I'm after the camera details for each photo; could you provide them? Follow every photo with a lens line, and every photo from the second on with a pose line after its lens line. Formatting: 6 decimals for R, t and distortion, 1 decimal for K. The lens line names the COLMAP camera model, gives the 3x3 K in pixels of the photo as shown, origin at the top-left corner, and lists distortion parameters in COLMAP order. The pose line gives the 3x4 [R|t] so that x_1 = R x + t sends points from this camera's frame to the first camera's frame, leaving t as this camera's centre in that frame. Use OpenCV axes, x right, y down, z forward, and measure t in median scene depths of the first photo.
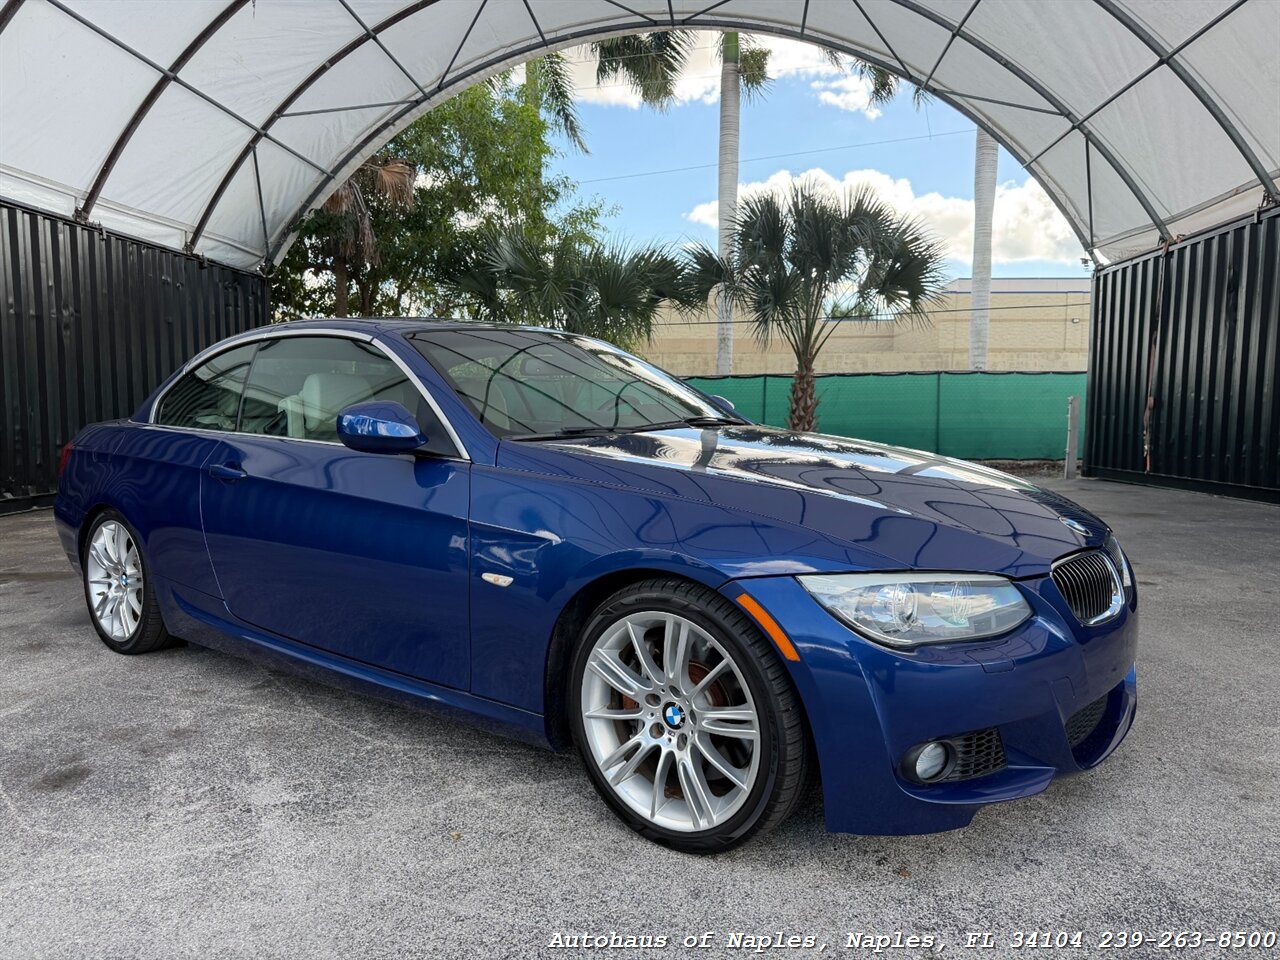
lens RADIAL K [[931.3, 0, 641.2], [0, 931.3, 486.9], [0, 0, 1]] dist [0.030060, -0.037254]
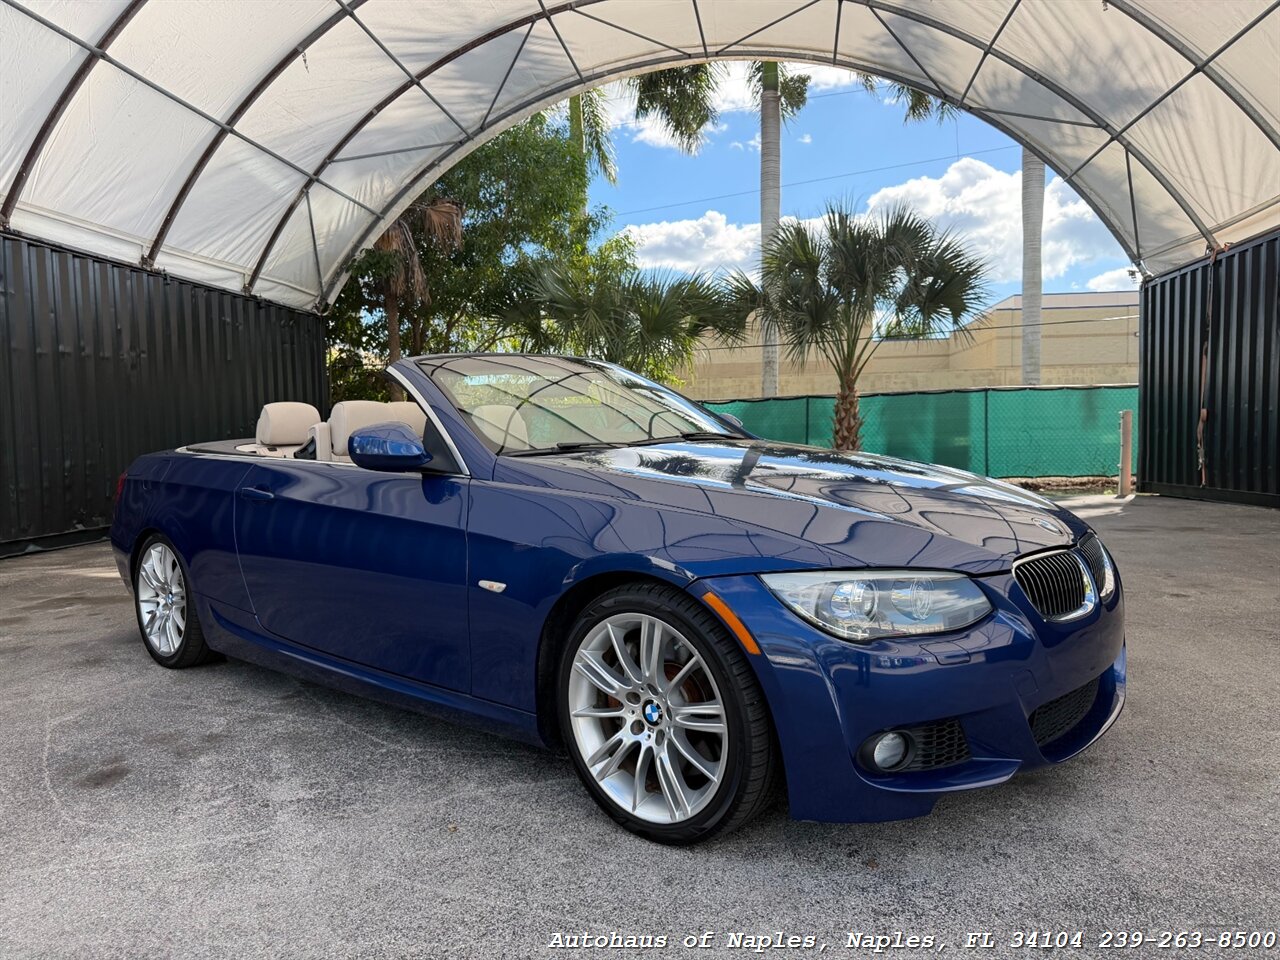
lens RADIAL K [[934.1, 0, 631.0], [0, 934.1, 484.4], [0, 0, 1]] dist [0.027301, -0.038243]
pose [[0.997275, -0.018018, -0.071537, 0.025141], [0.015729, 0.999350, -0.032426, 0.006088], [0.072074, 0.031213, 0.996911, -0.016387]]
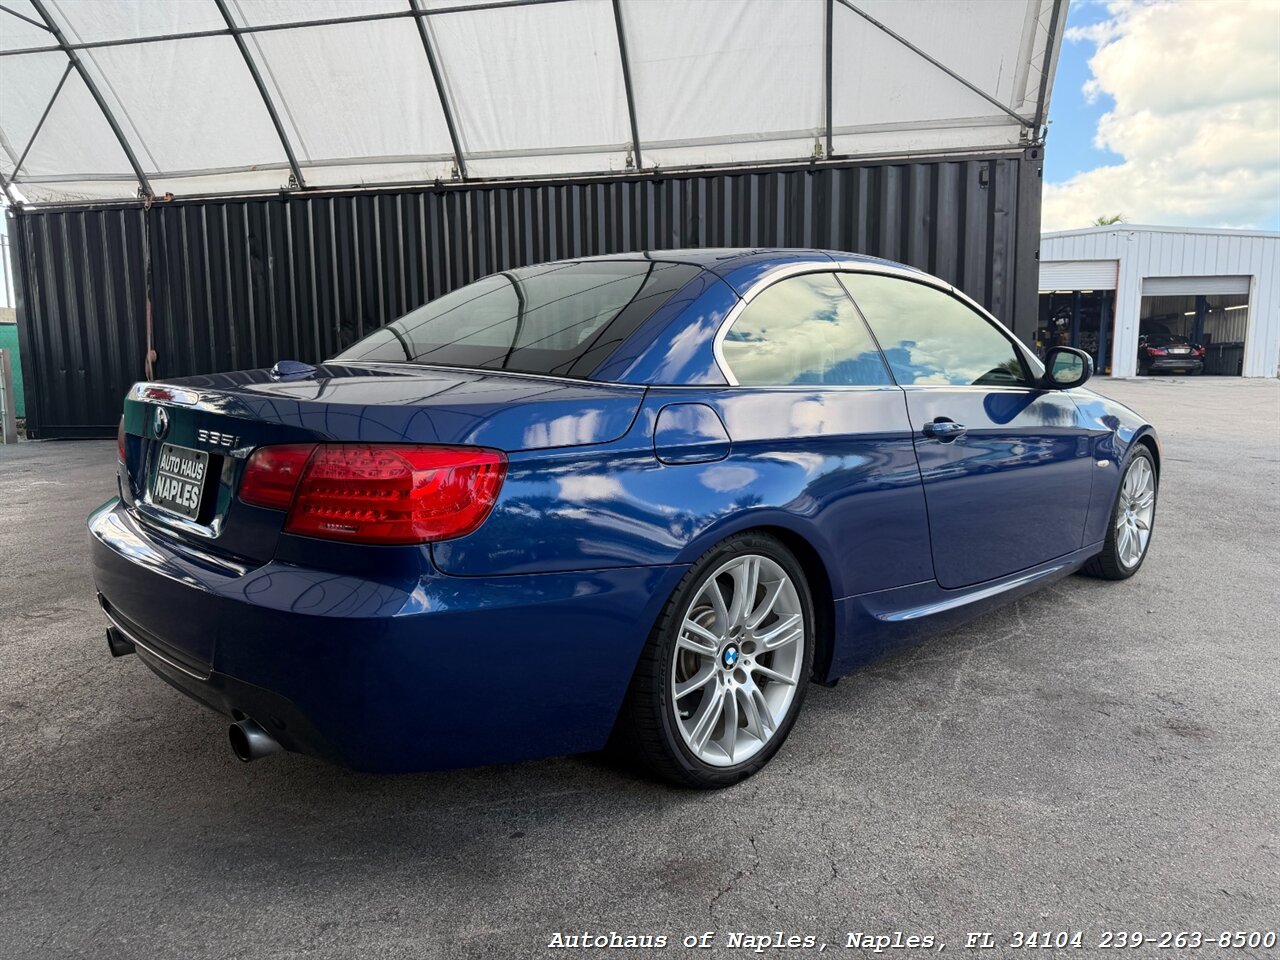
lens RADIAL K [[915.1, 0, 647.0], [0, 915.1, 484.3], [0, 0, 1]] dist [0.015733, -0.008795]
pose [[0.109930, -0.133685, 0.984908, -0.527012], [0.085827, 0.988489, 0.124592, -0.038185], [-0.990227, 0.070835, 0.120138, 0.469179]]
